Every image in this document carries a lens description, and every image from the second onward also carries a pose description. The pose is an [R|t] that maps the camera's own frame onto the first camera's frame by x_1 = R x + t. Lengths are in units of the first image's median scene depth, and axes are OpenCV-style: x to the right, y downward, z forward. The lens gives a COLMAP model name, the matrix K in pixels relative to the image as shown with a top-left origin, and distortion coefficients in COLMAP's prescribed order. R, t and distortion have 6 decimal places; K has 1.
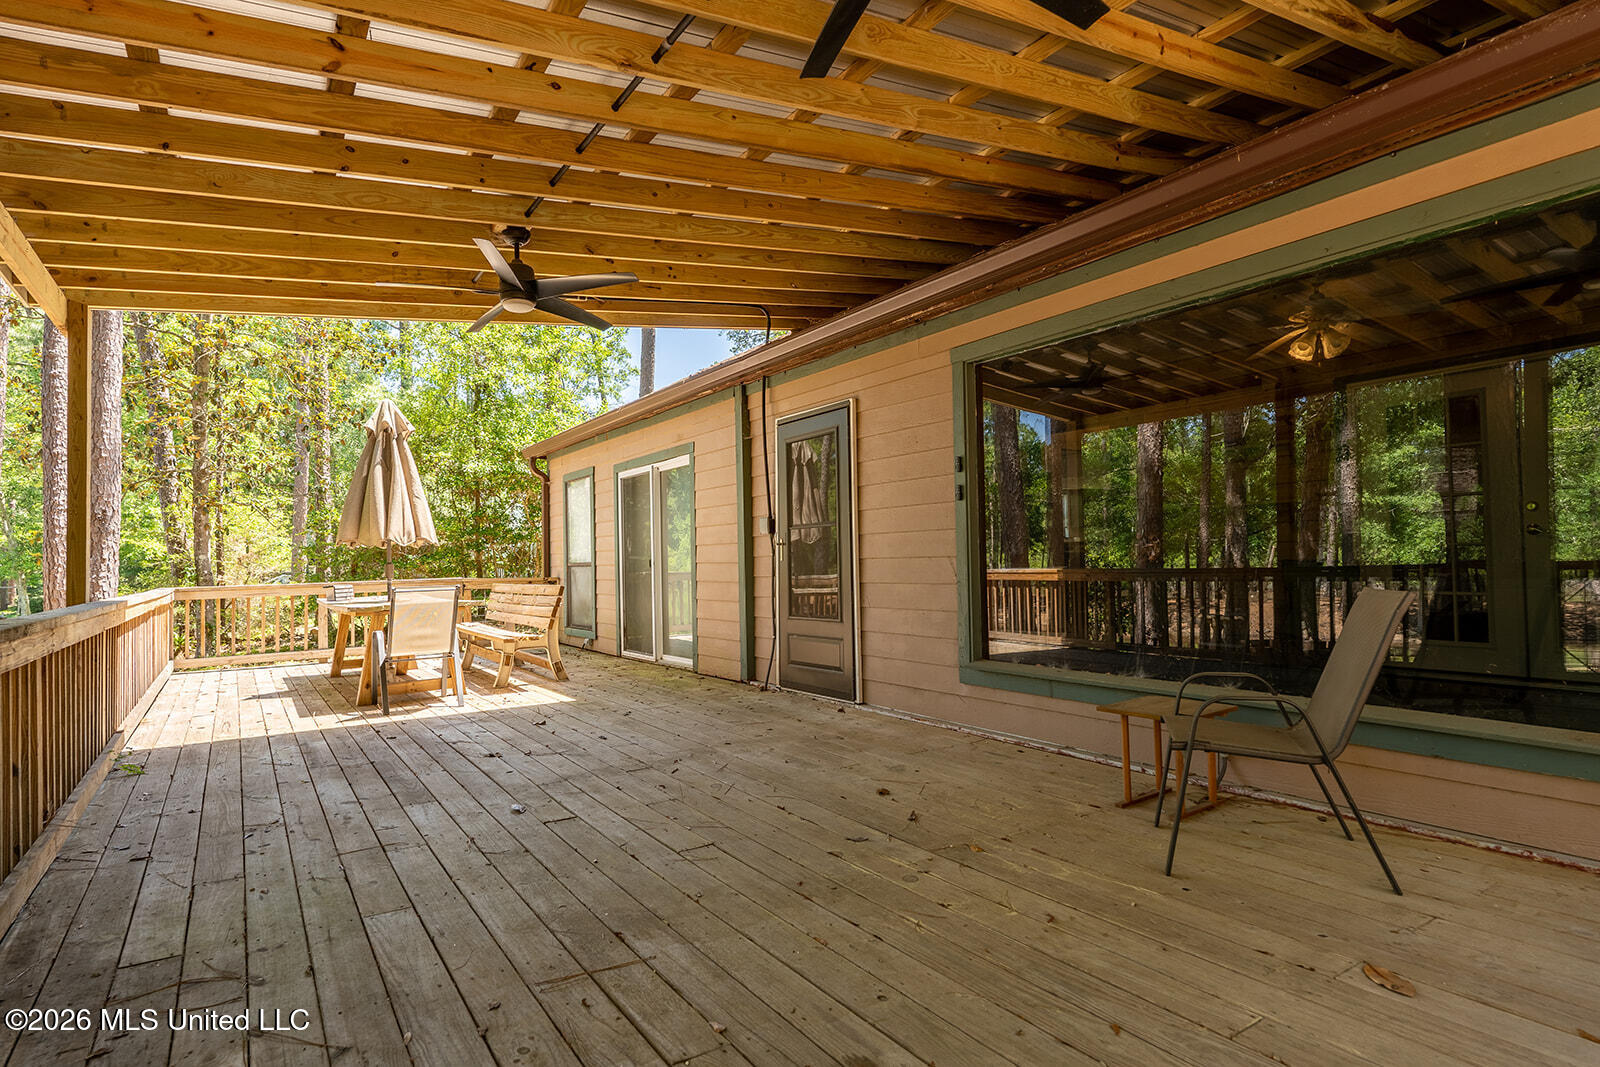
lens RADIAL K [[877.8, 0, 800.2], [0, 877.8, 538.4], [0, 0, 1]] dist [0.007619, 0.000748]
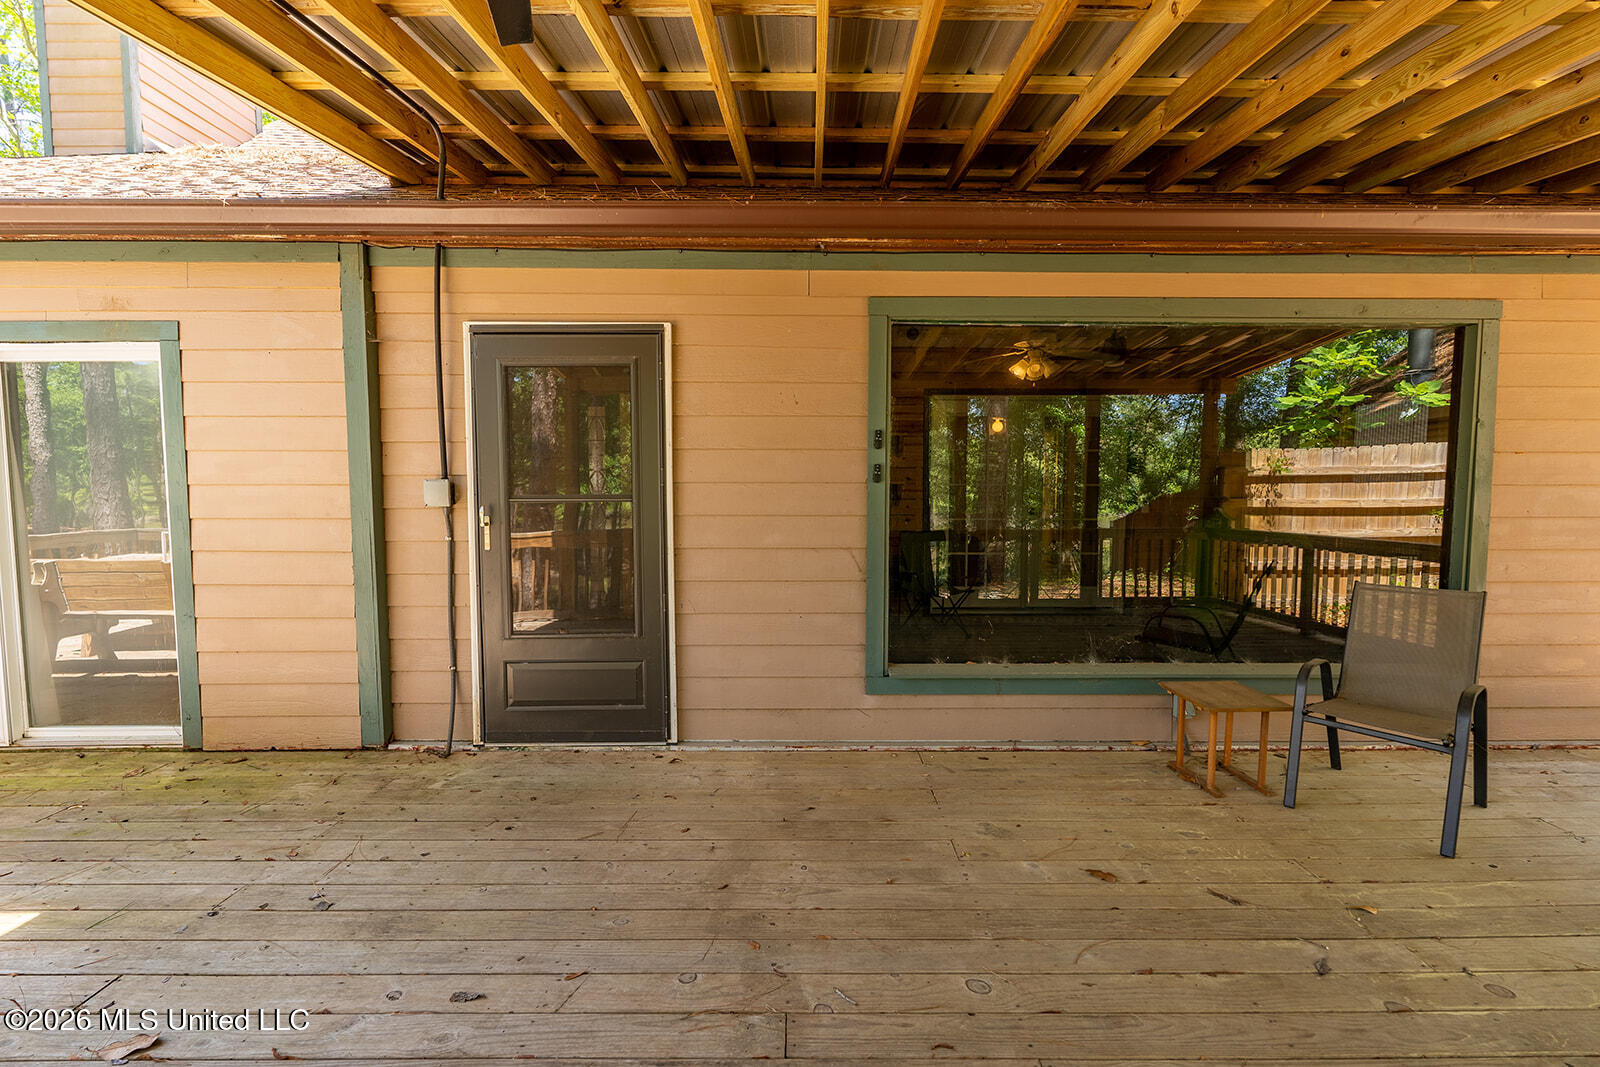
lens RADIAL K [[703.3, 0, 799.8], [0, 703.3, 535.2], [0, 0, 1]] dist [-0.002224, -0.000592]
pose [[0.534931, -0.030680, 0.844339, -0.426113], [-0.034780, 0.997694, 0.058288, -0.029344], [-0.844180, -0.060546, 0.532630, 0.687920]]
